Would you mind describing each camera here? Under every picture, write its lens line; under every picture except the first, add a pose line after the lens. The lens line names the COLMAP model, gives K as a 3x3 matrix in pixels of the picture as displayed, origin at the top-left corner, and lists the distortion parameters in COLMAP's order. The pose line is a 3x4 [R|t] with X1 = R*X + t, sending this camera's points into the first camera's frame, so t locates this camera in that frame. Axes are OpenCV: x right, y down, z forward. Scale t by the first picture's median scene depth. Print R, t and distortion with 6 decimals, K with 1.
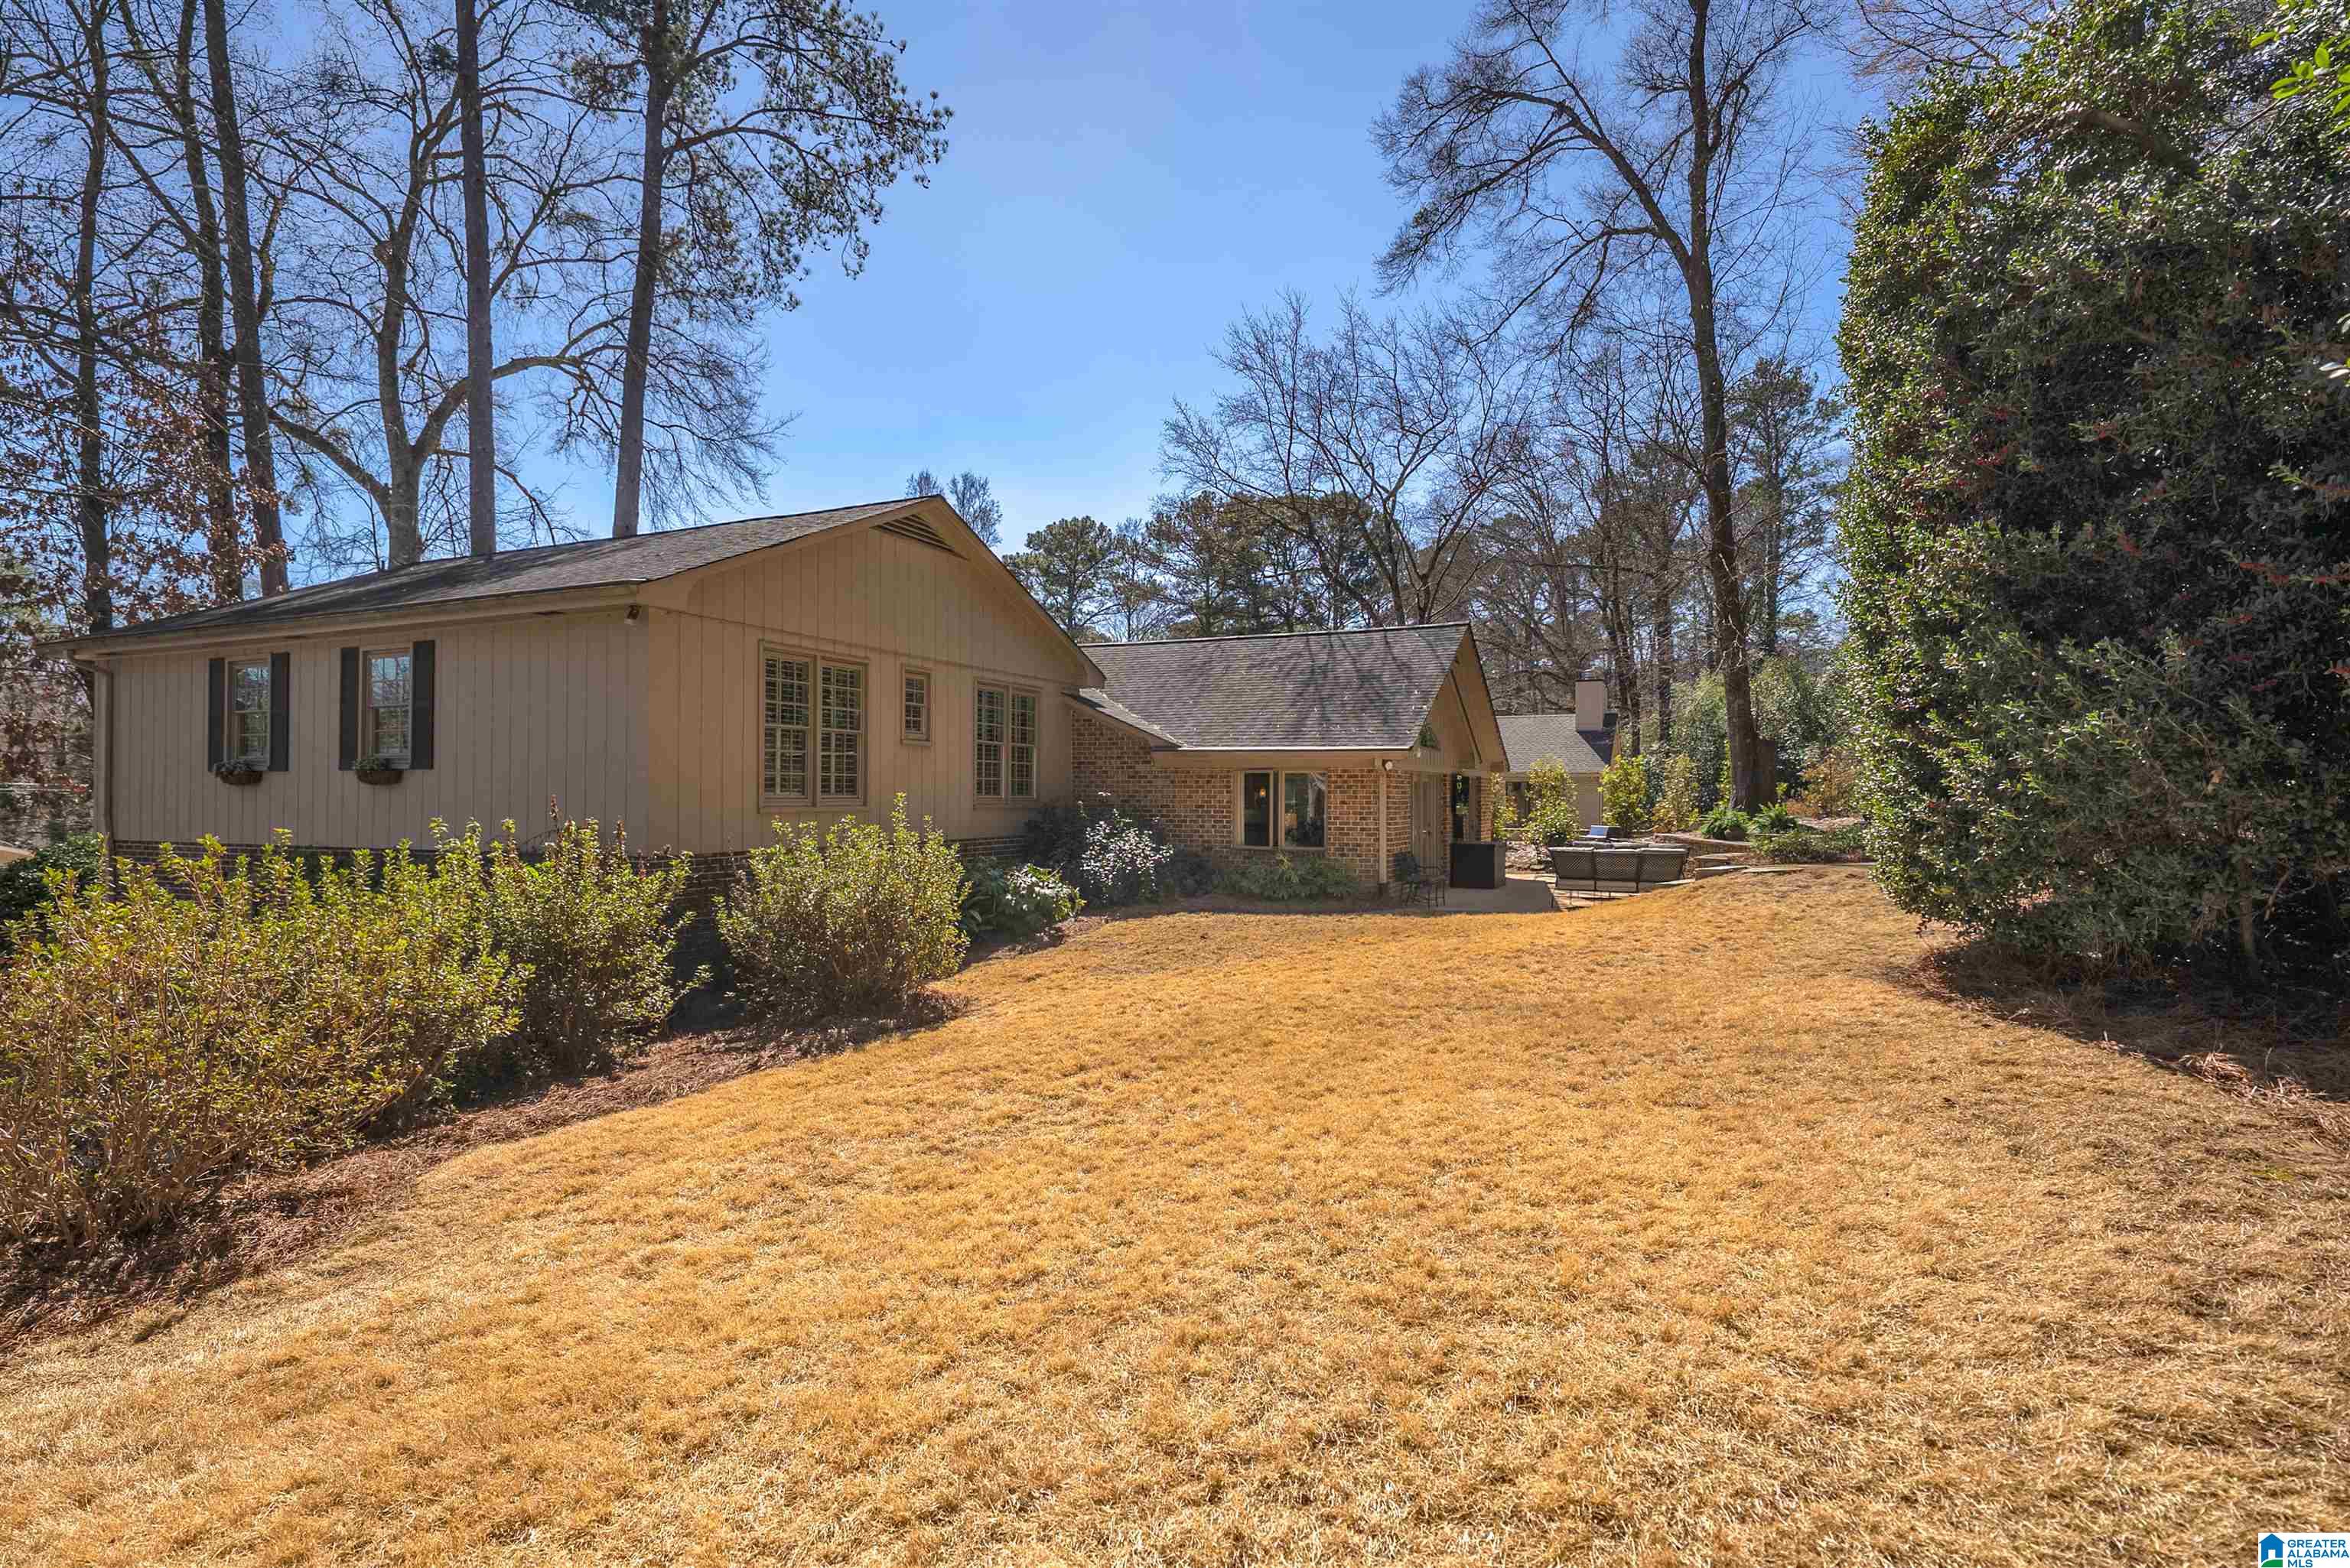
lens RADIAL K [[1156.1, 0, 1187.1], [0, 1156.1, 795.9], [0, 0, 1]] dist [0.004948, 0.001519]
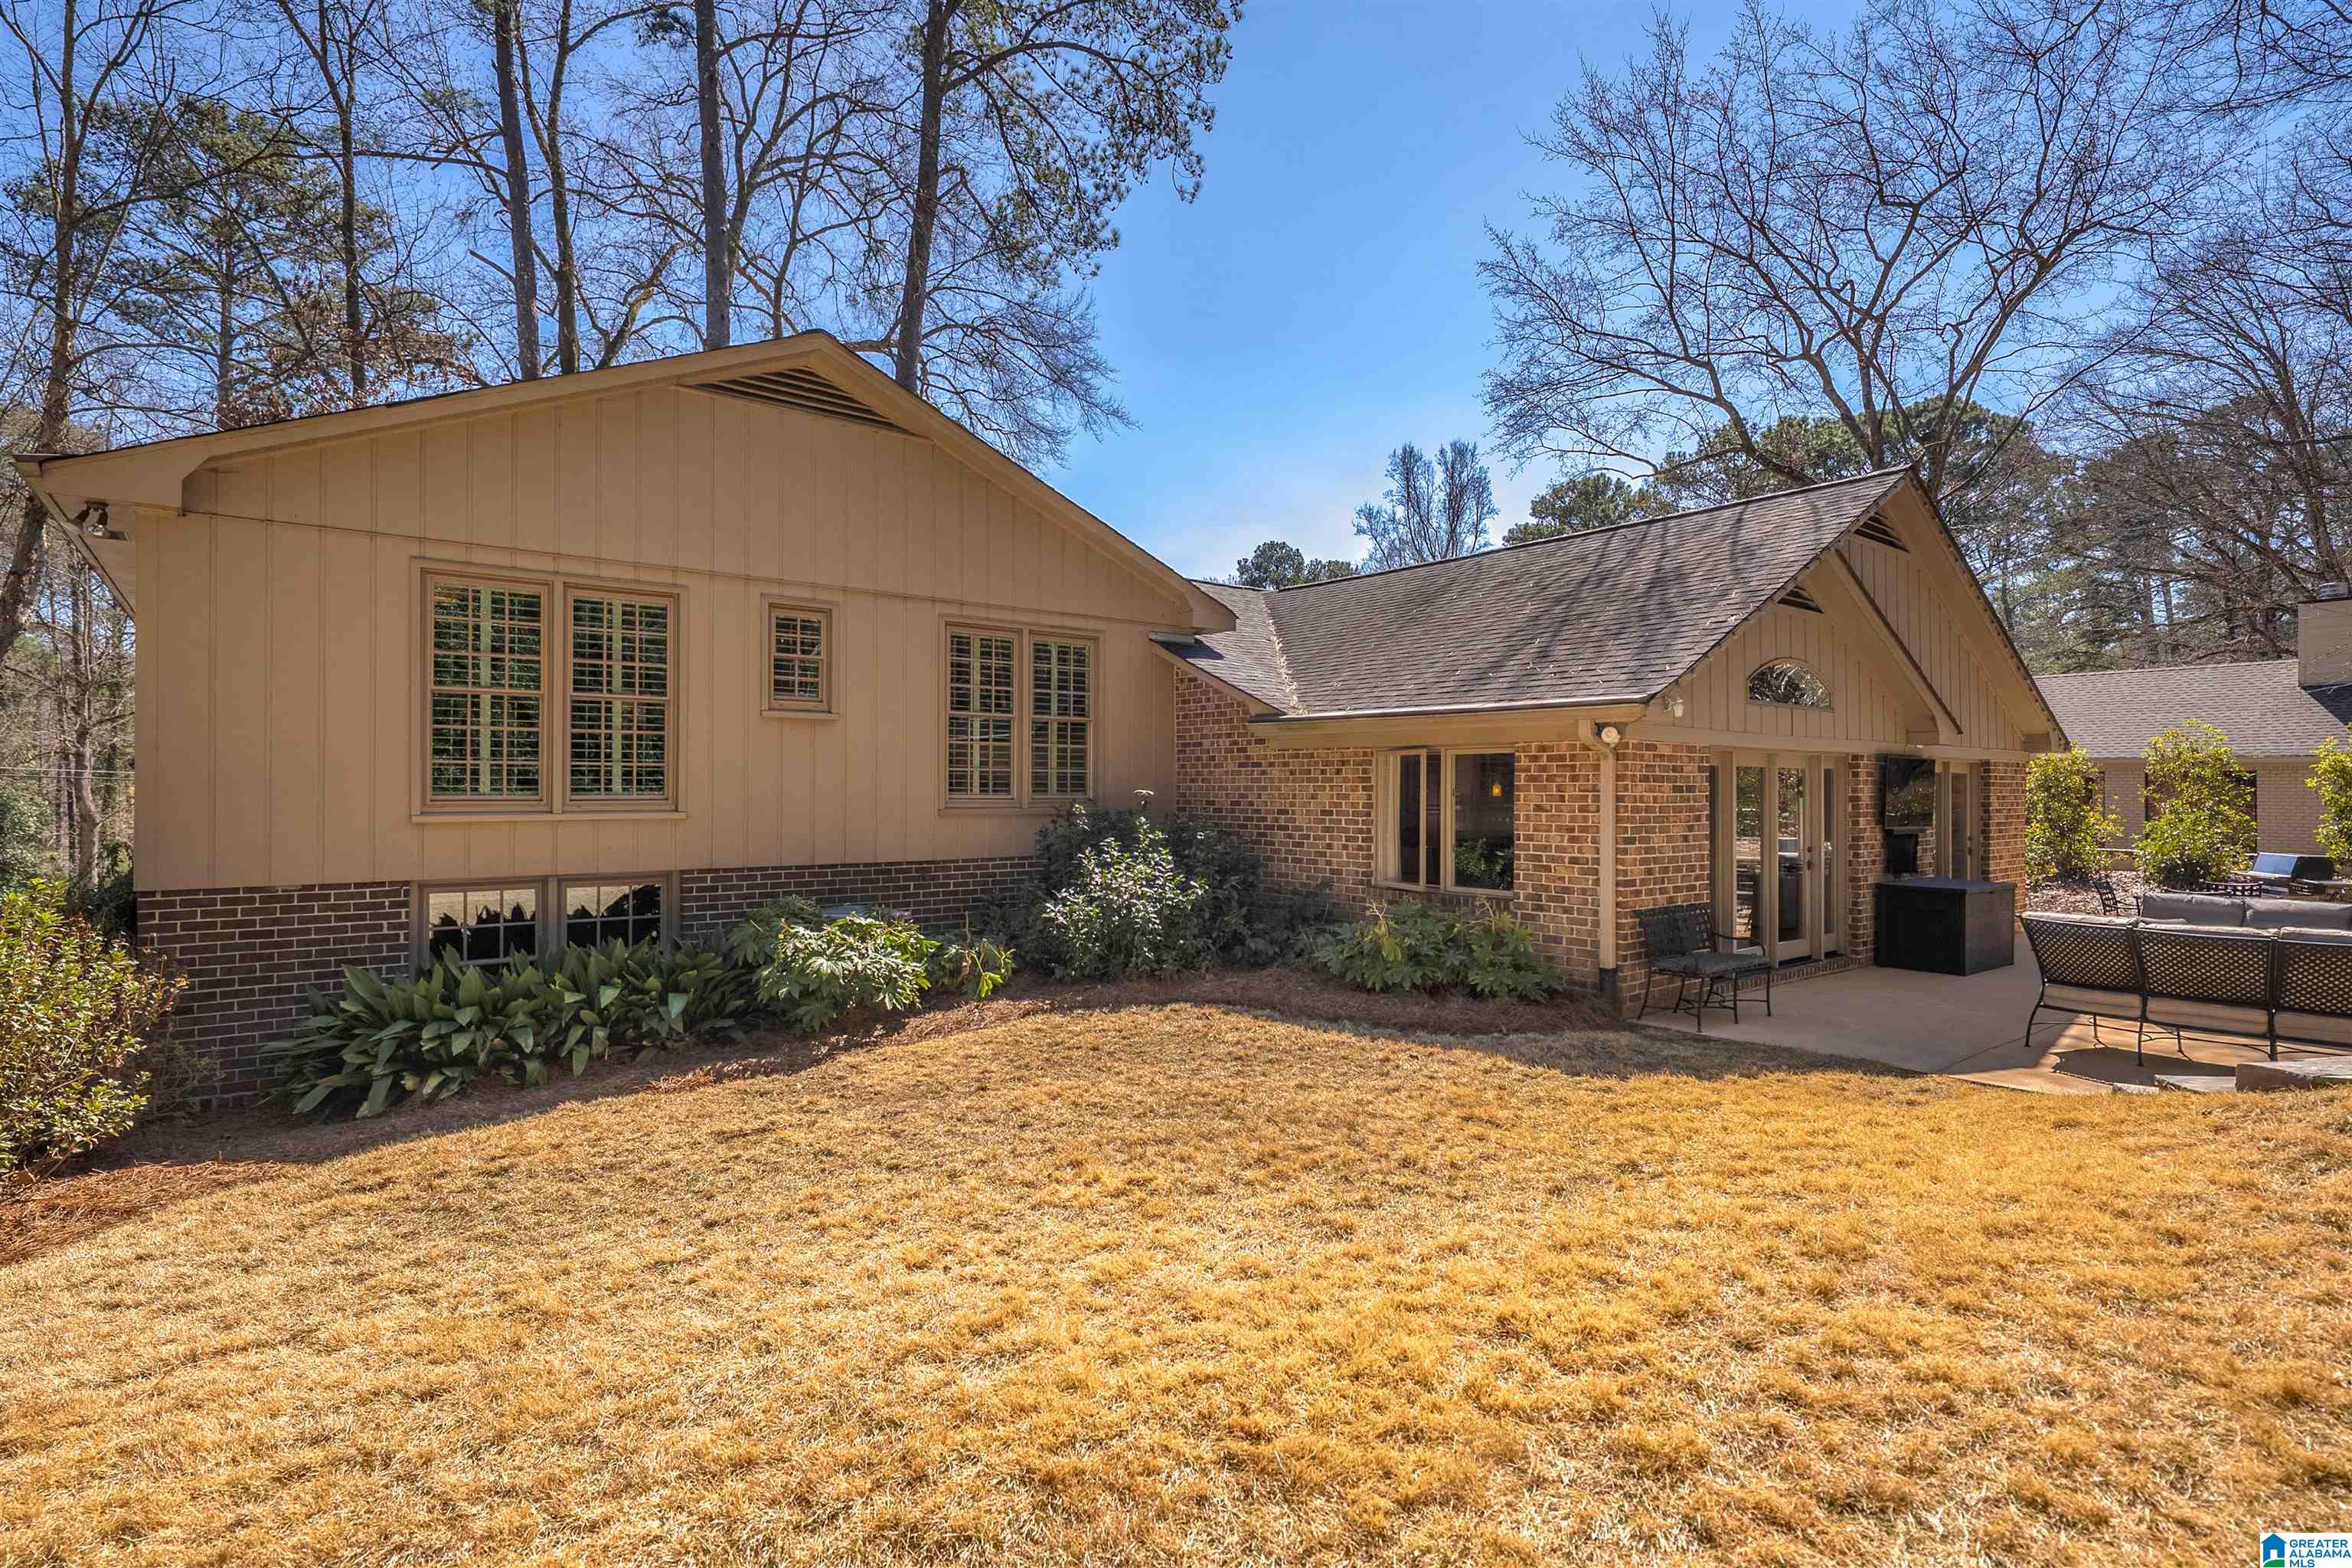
lens RADIAL K [[1187.9, 0, 1176.0], [0, 1187.9, 784.0], [0, 0, 1]] dist [-0.001521, 0.000087]
pose [[0.885462, -0.004337, -0.464692, 0.233069], [-0.001709, 0.999919, -0.012588, 0.001381], [0.464709, 0.011940, 0.885383, 0.433019]]
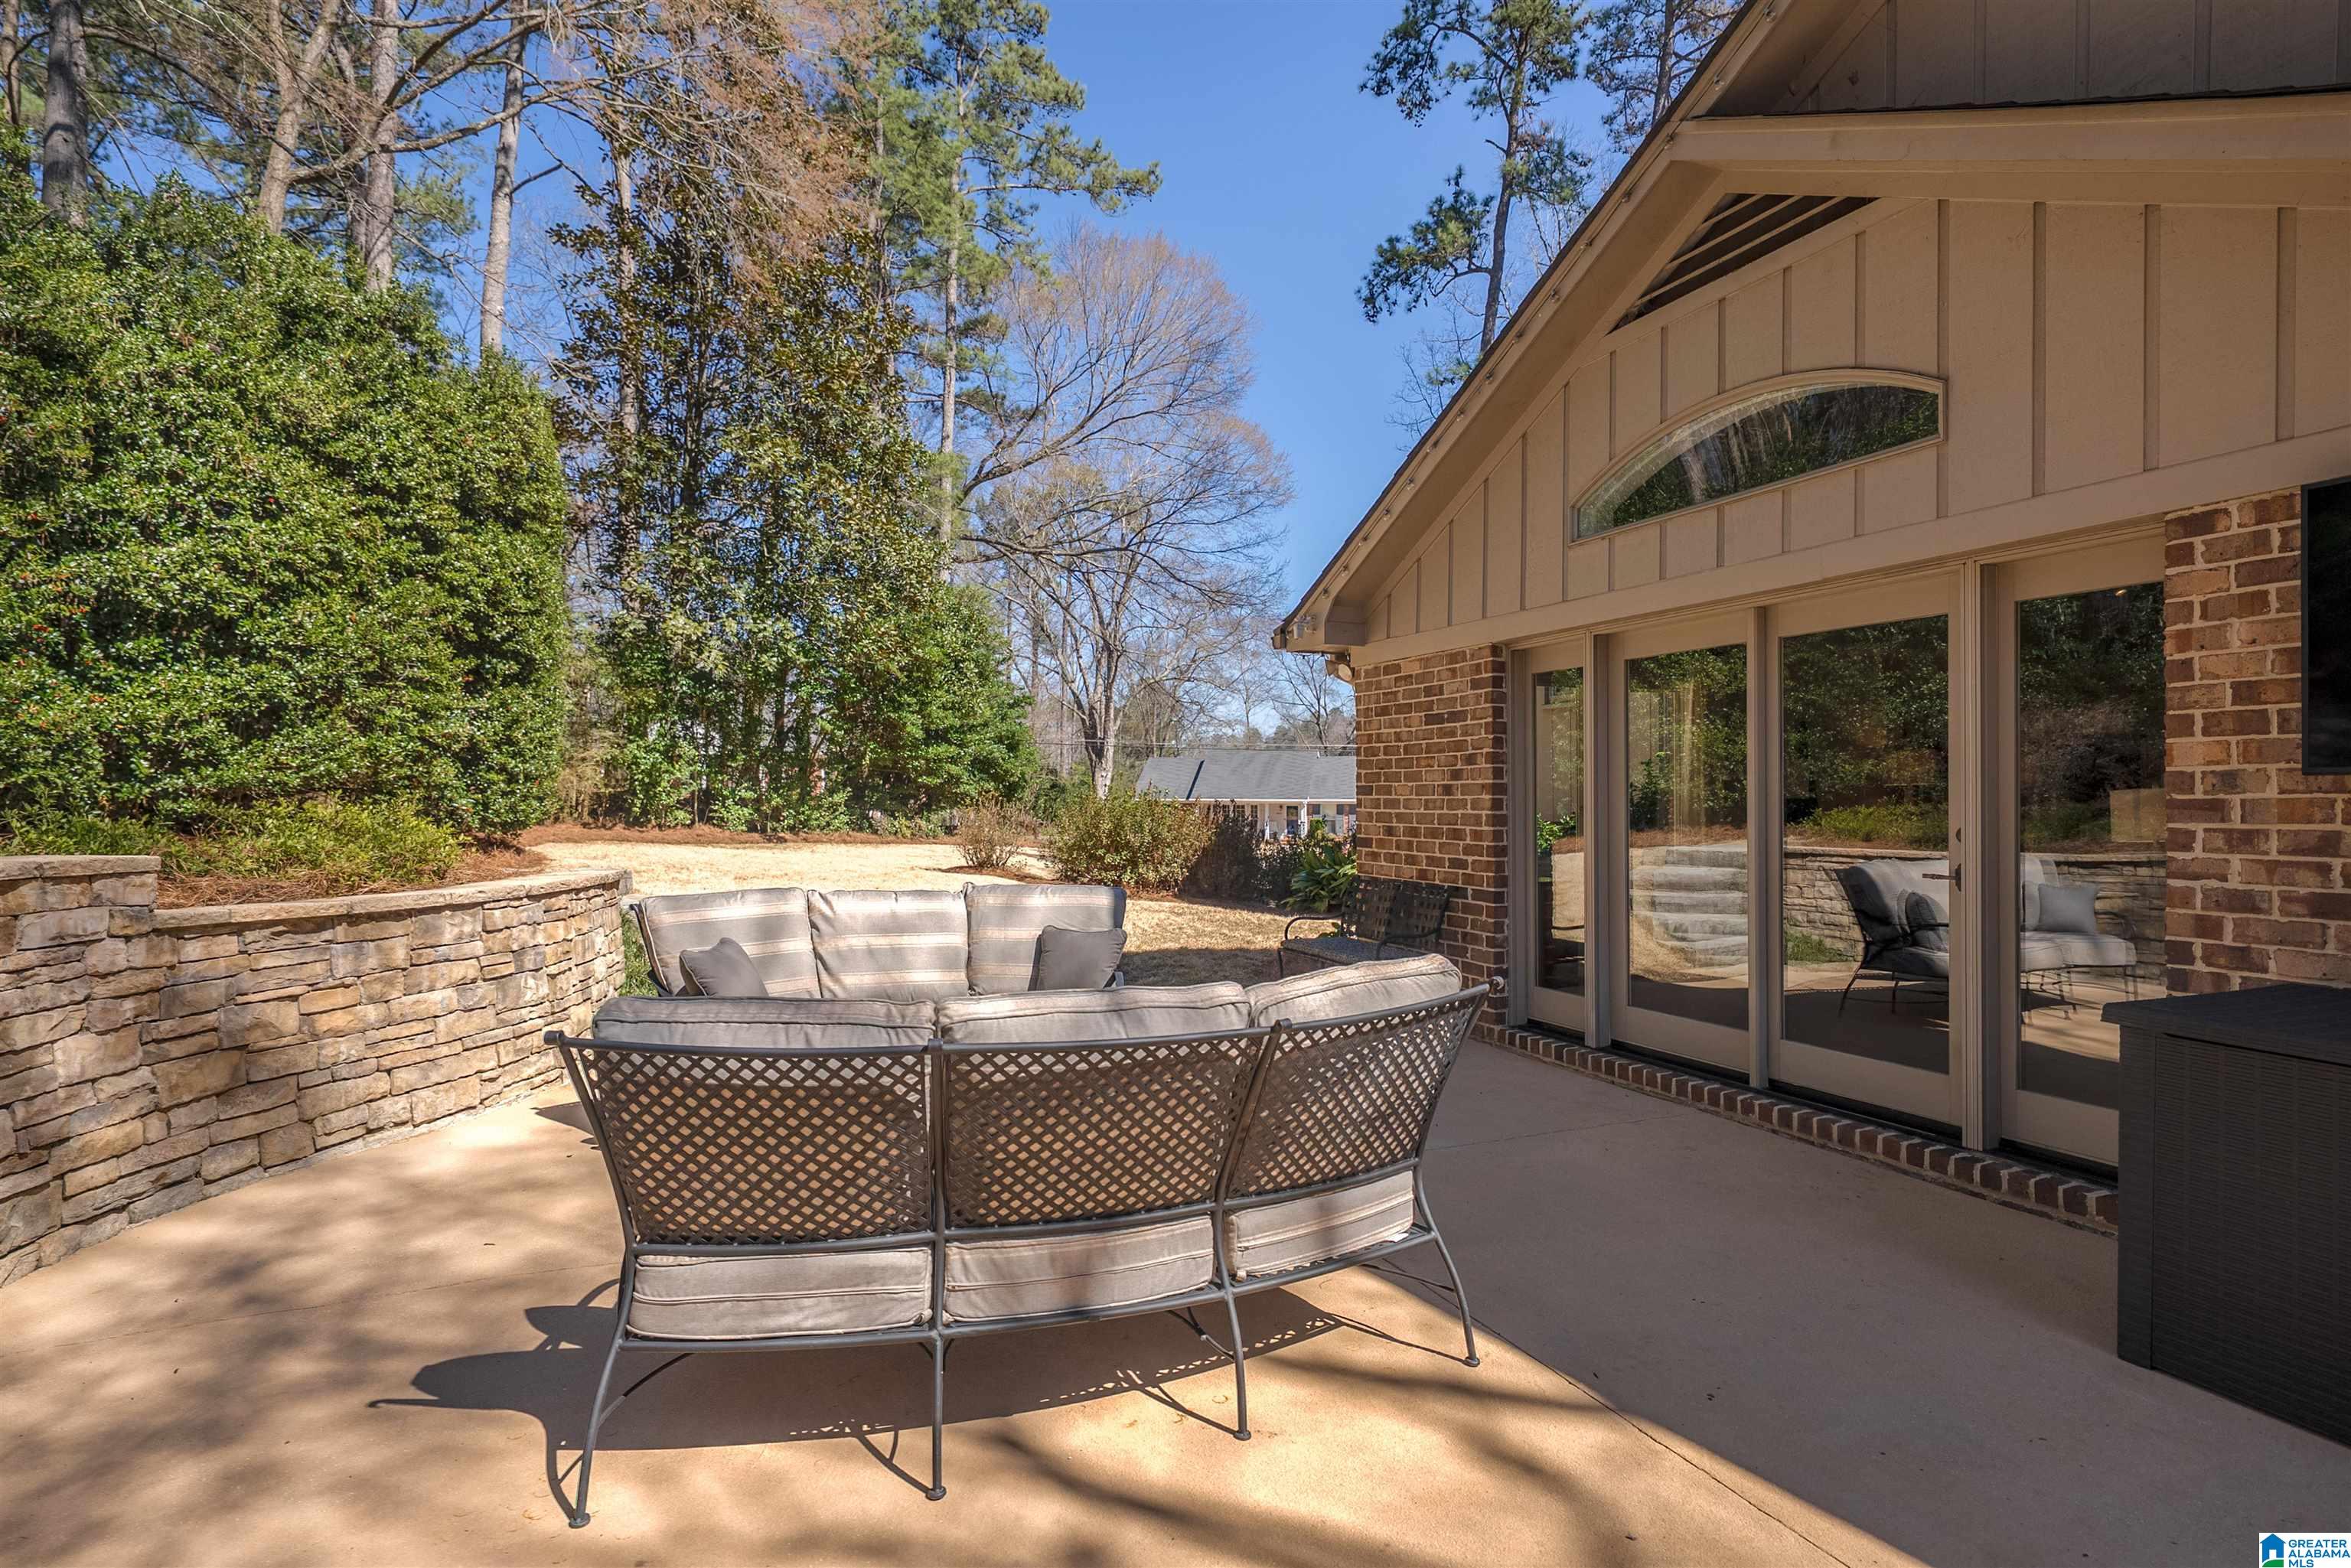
lens RADIAL K [[1156.6, 0, 1187.6], [0, 1156.6, 795.9], [0, 0, 1]] dist [0.004948, 0.001519]
pose [[-0.685074, -0.008826, -0.728420, 0.498058], [-0.010249, 0.999944, -0.002478, 0.022069], [0.728401, 0.005768, -0.685127, 1.186536]]
